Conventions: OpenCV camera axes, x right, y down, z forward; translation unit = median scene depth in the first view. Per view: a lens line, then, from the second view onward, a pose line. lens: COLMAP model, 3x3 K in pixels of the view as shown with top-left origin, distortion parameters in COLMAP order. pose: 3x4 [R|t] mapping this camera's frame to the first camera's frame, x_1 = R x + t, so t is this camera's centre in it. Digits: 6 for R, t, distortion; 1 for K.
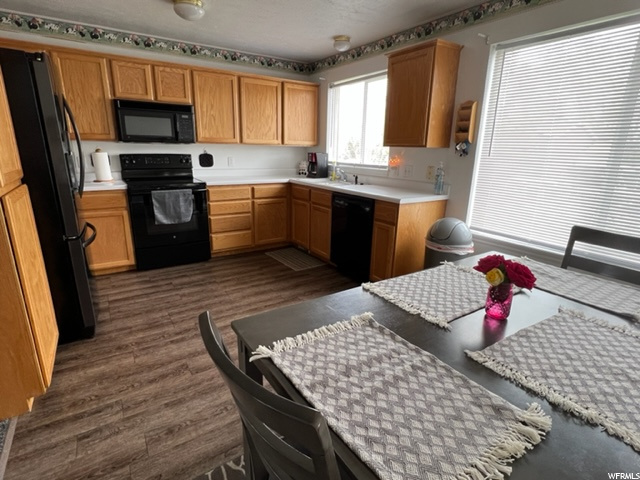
lens RADIAL K [[336.9, 0, 318.1], [0, 336.9, 240.5], [0, 0, 1]] dist [0.004302, -0.000111]
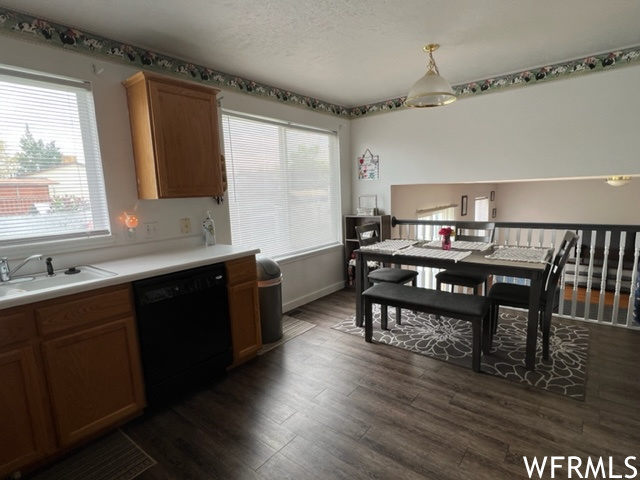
lens RADIAL K [[336.9, 0, 319.0], [0, 336.9, 241.5], [0, 0, 1]] dist [0.004302, -0.000111]
pose [[-0.304702, -0.152817, 0.940108, -0.813118], [0.285052, 0.927171, 0.243103, -0.377565], [-0.908792, 0.342054, -0.238950, 1.239737]]
